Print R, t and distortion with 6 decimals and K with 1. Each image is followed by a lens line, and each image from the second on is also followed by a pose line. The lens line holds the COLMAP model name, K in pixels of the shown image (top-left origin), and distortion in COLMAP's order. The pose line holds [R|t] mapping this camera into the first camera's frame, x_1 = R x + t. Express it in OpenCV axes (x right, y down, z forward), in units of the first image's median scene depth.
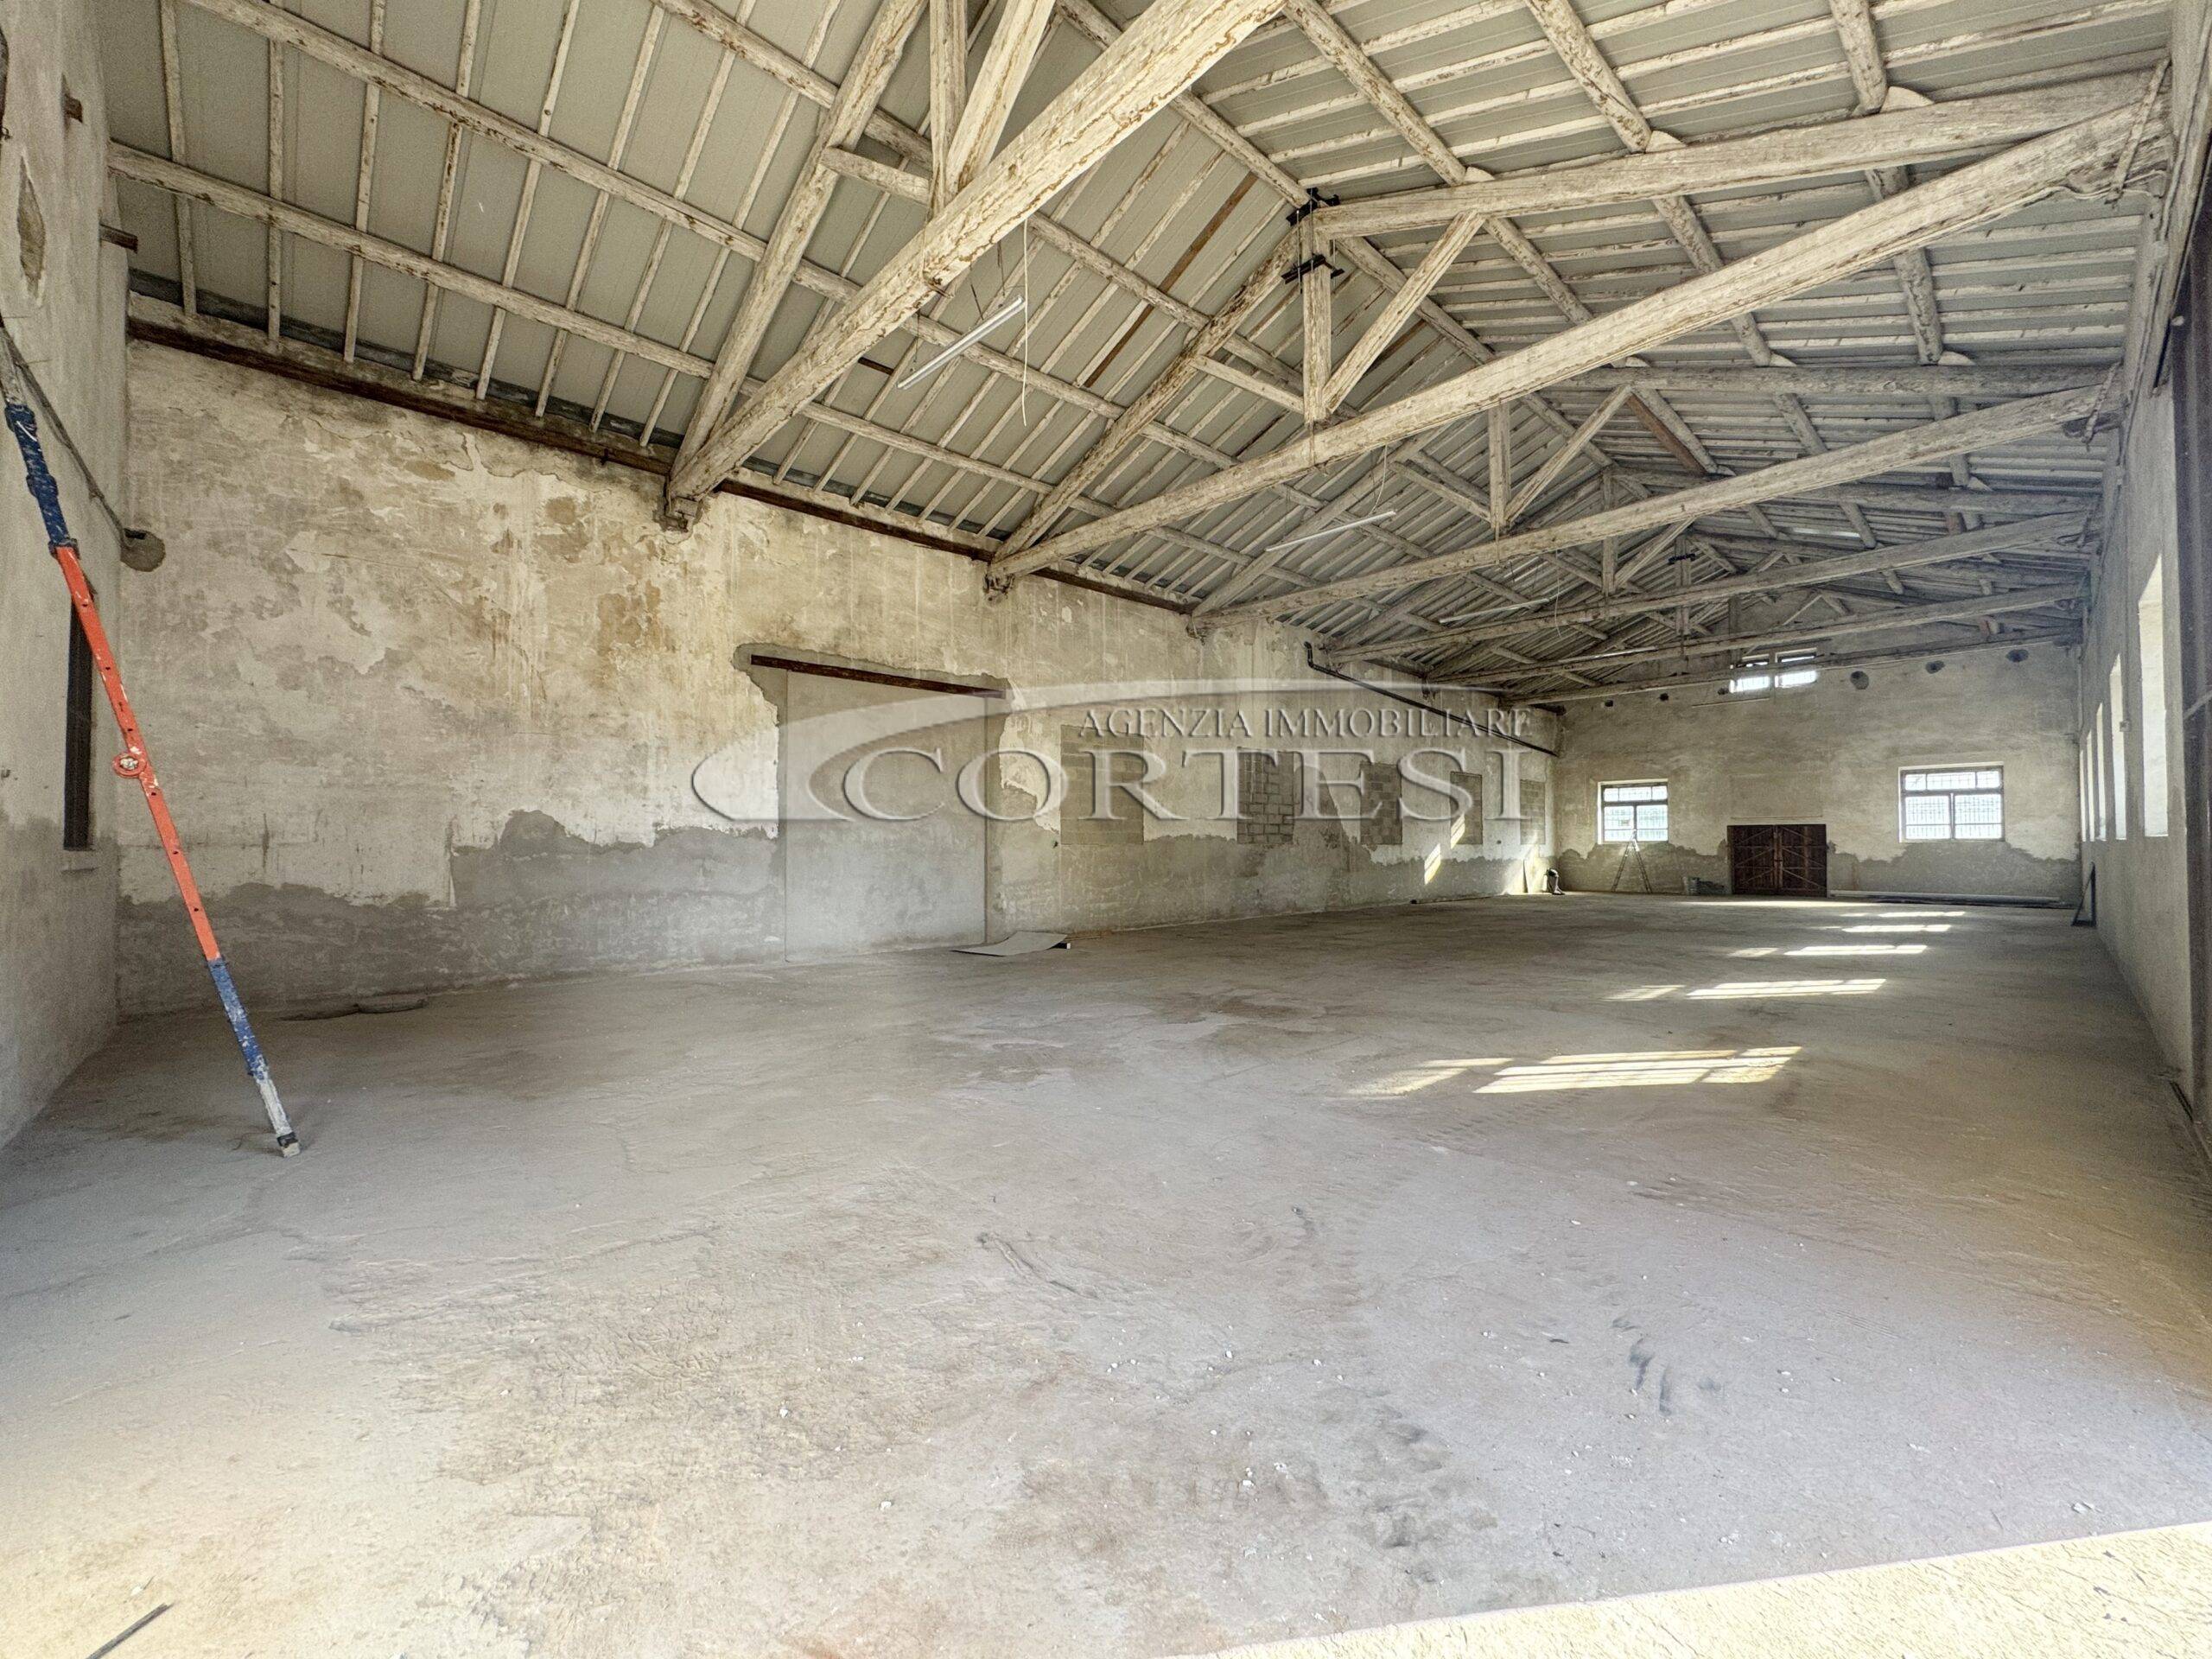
lens RADIAL K [[889.7, 0, 1104.7], [0, 889.7, 826.1], [0, 0, 1]] dist [-0.002804, 0.000598]
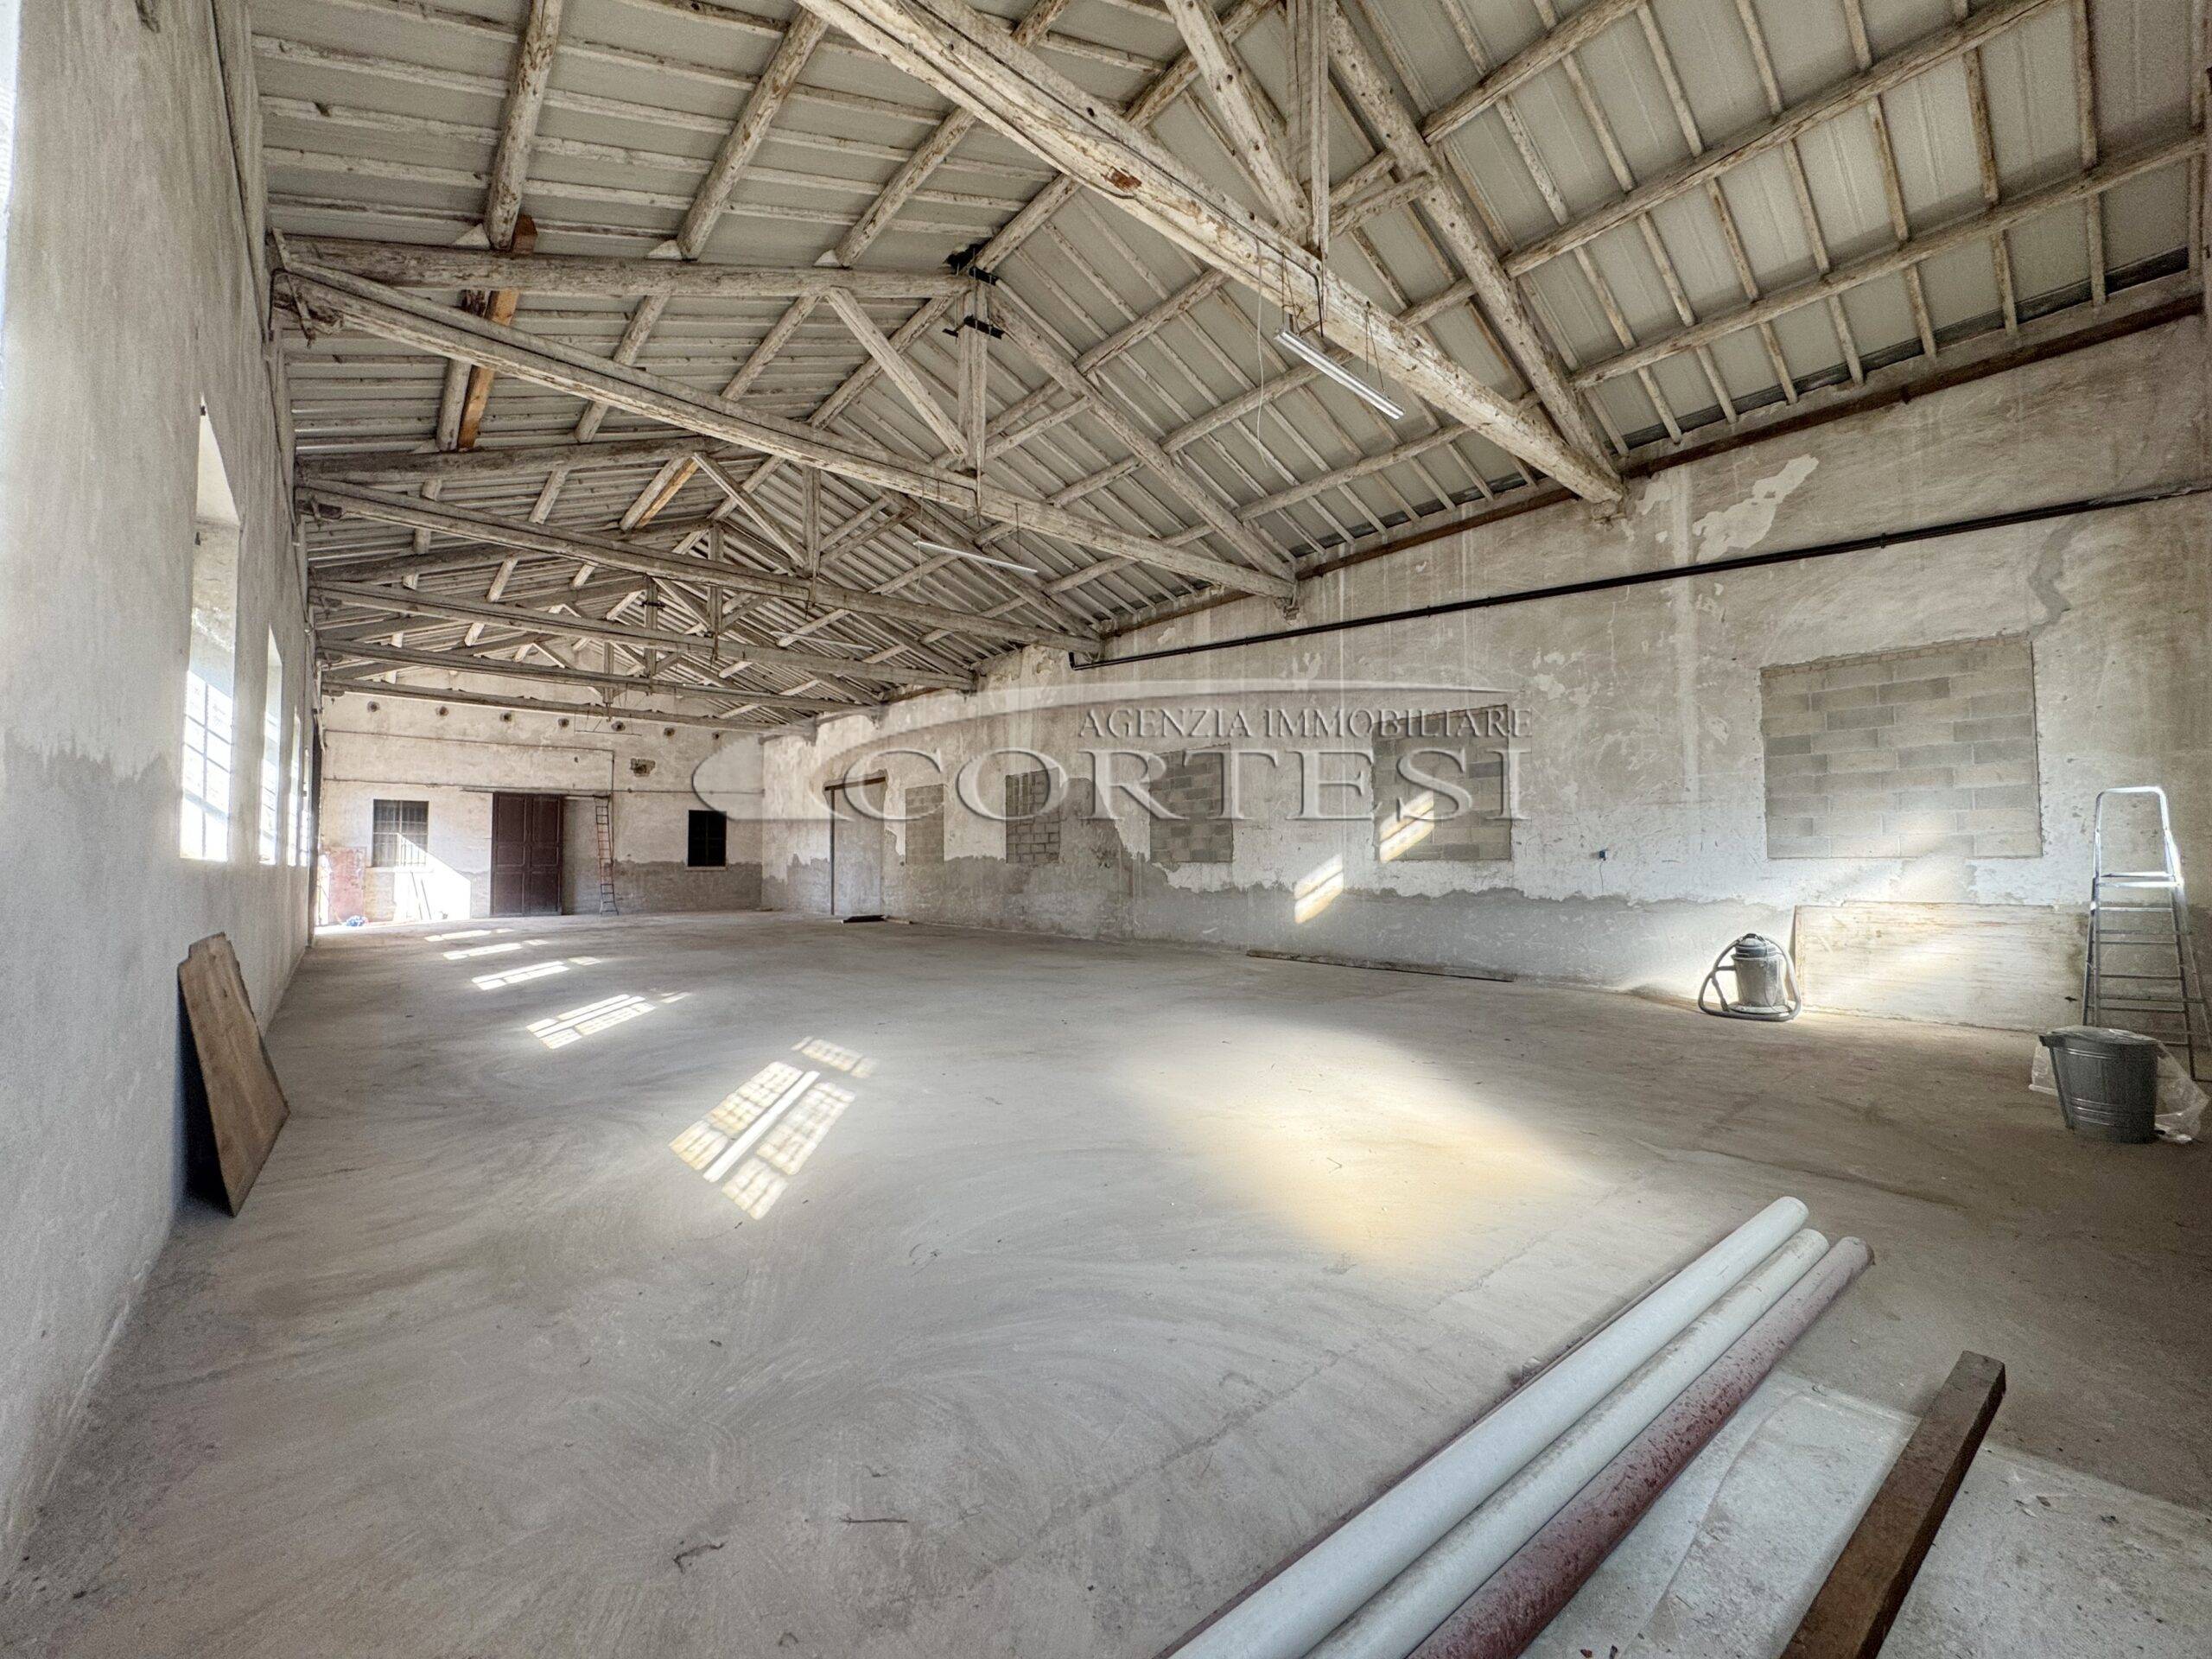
lens RADIAL K [[891.2, 0, 1106.0], [0, 891.2, 829.5], [0, 0, 1]] dist [-0.000008, 0.000376]
pose [[-0.044598, -0.037512, -0.998300, 1.008546], [0.025985, 0.998913, -0.038696, 0.019668], [0.998667, -0.027667, -0.043575, 0.941330]]
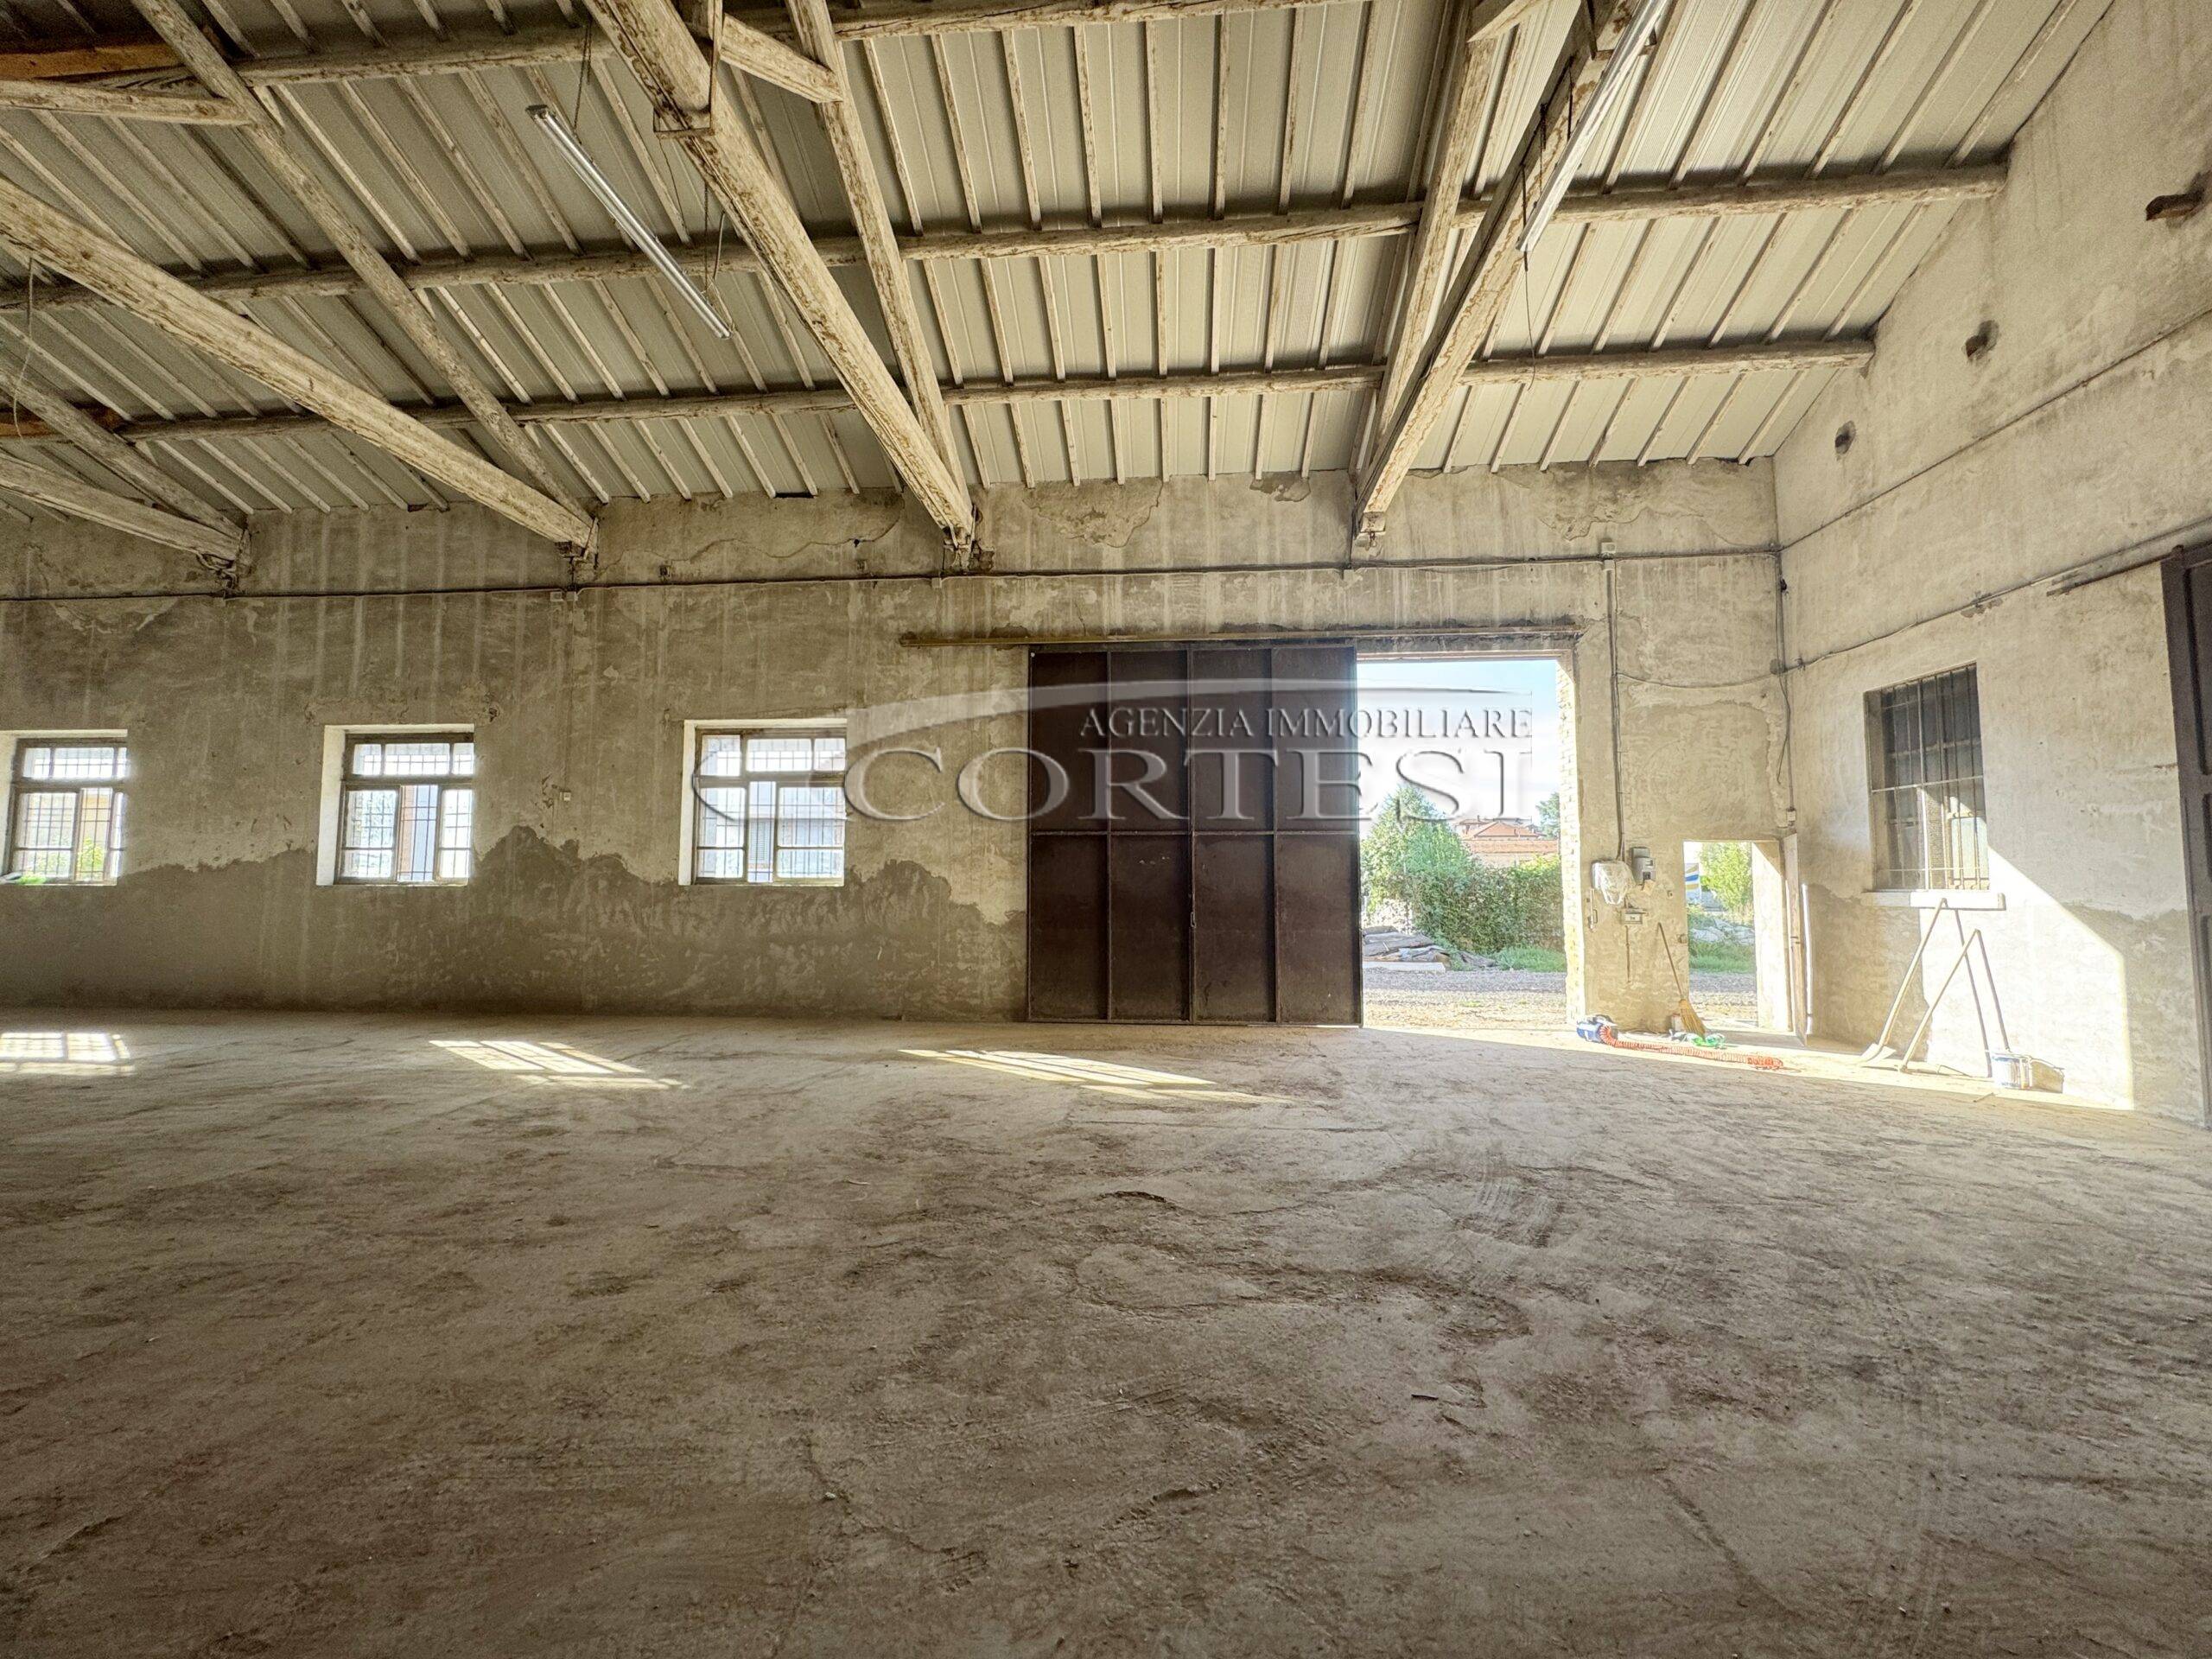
lens RADIAL K [[906.1, 0, 1090.3], [0, 906.1, 828.8], [0, 0, 1]] dist [-0.001334, 0.000117]
pose [[-0.666001, 0.050428, 0.744244, -0.113751], [-0.017284, 0.996401, -0.082980, 0.010884], [-0.745751, -0.068128, -0.662733, 0.489221]]
